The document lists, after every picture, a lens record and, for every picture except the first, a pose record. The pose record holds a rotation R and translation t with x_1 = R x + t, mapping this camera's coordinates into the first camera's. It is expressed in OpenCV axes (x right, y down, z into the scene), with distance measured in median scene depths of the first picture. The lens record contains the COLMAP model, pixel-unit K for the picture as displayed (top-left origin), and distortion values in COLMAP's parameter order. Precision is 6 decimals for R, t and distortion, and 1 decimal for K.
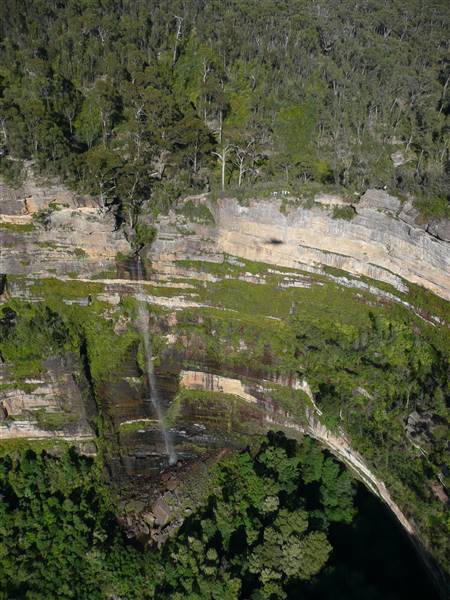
lens RADIAL K [[505.0, 0, 218.6], [0, 505.0, 306.7], [0, 0, 1]] dist [-0.034787, 0.032696]
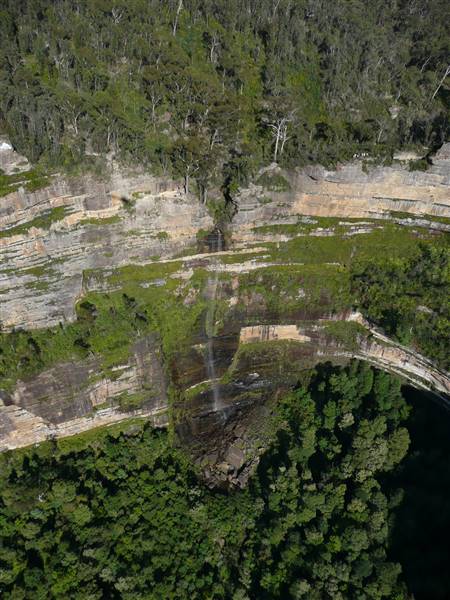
lens RADIAL K [[505.0, 0, 218.7], [0, 505.0, 307.7], [0, 0, 1]] dist [-0.034787, 0.032696]
pose [[0.947916, -0.202913, 0.245524, -0.461372], [0.180838, 0.977389, 0.109587, -0.055780], [-0.262209, -0.059480, 0.963176, -0.051679]]
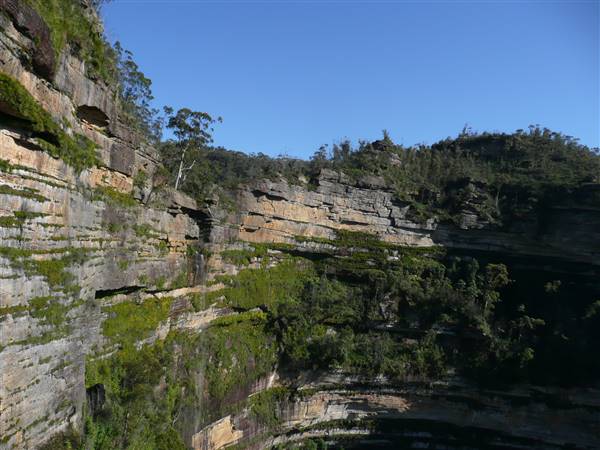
lens RADIAL K [[505.0, 0, 306.5], [0, 505.0, 230.8], [0, 0, 1]] dist [-0.034787, 0.032696]
pose [[0.079805, 0.065433, 0.994661, -0.948699], [0.536929, 0.837893, -0.098200, 0.044562], [-0.839844, 0.541899, 0.031735, 0.821063]]
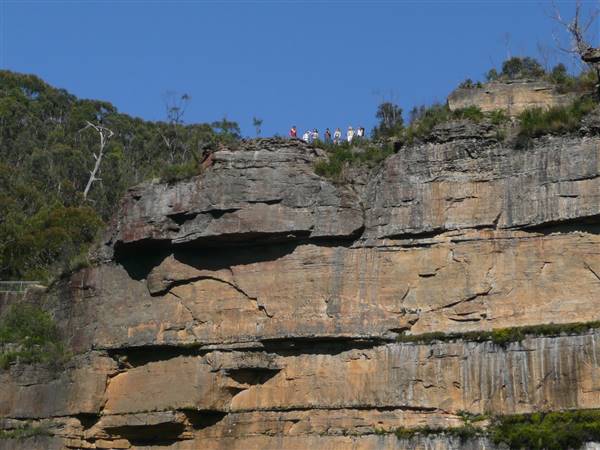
lens RADIAL K [[2543.4, 0, 301.8], [0, 2543.4, 223.0], [0, 0, 1]] dist [0.528917, 0.000000]
pose [[0.995157, 0.073653, -0.065102, 0.165928], [-0.096289, 0.597106, -0.796362, 0.677147], [-0.019782, 0.798774, 0.601306, 0.232241]]
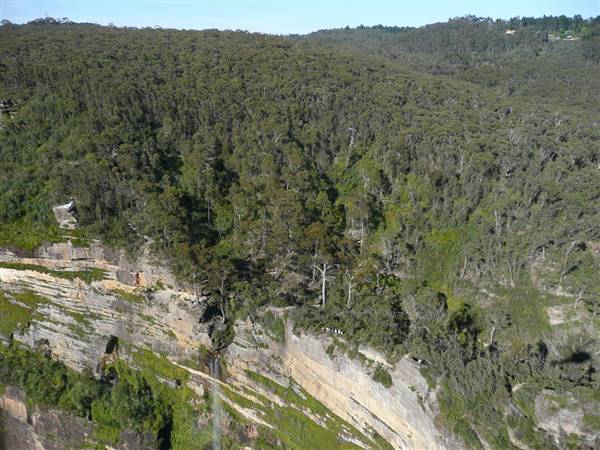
lens RADIAL K [[505.0, 0, 302.5], [0, 505.0, 225.5], [0, 0, 1]] dist [-0.034787, 0.032696]
pose [[0.900210, 0.162347, -0.404061, 0.329742], [-0.273203, 0.933124, -0.233751, -0.149498], [0.339090, 0.320816, 0.884361, 0.140794]]
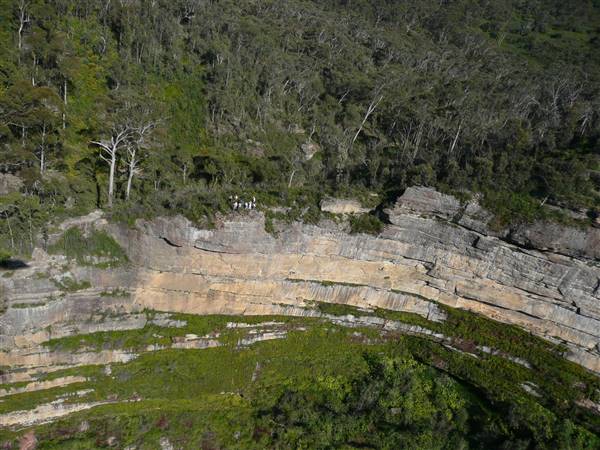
lens RADIAL K [[505.0, 0, 304.6], [0, 505.0, 228.9], [0, 0, 1]] dist [-0.034787, 0.032696]
pose [[0.802288, -0.102548, 0.588063, -0.166275], [0.188629, 0.978208, -0.086762, -0.109346], [-0.566351, 0.180534, 0.804148, 0.406187]]
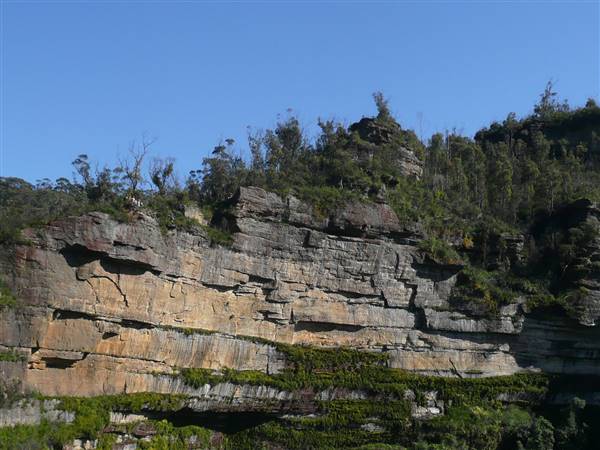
lens RADIAL K [[1043.6, 0, 293.6], [0, 1043.6, 225.3], [0, 0, 1]] dist [-0.036169, 0.000000]
pose [[-0.047495, 0.179849, 0.982547, -0.685068], [0.592367, 0.797088, -0.117268, -0.011171], [-0.804267, 0.576459, -0.144395, 0.865977]]
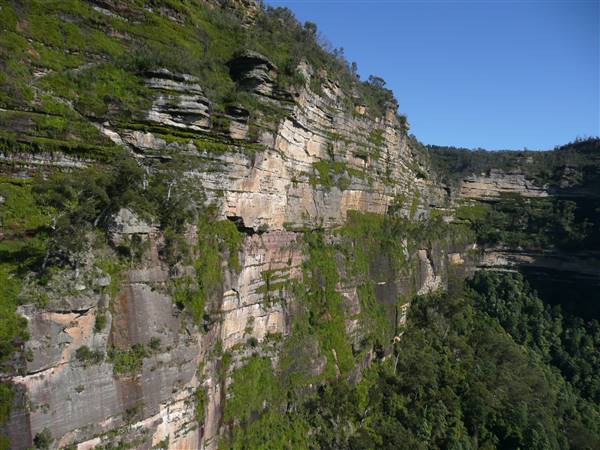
lens RADIAL K [[518.6, 0, 306.1], [0, 518.6, 233.0], [0, 0, 1]] dist [0.000072, 0.000687]
pose [[0.507026, 0.014493, 0.861809, -3.160873], [0.484640, 0.822042, -0.298951, 0.564114], [-0.712776, 0.569243, 0.409773, 0.473412]]
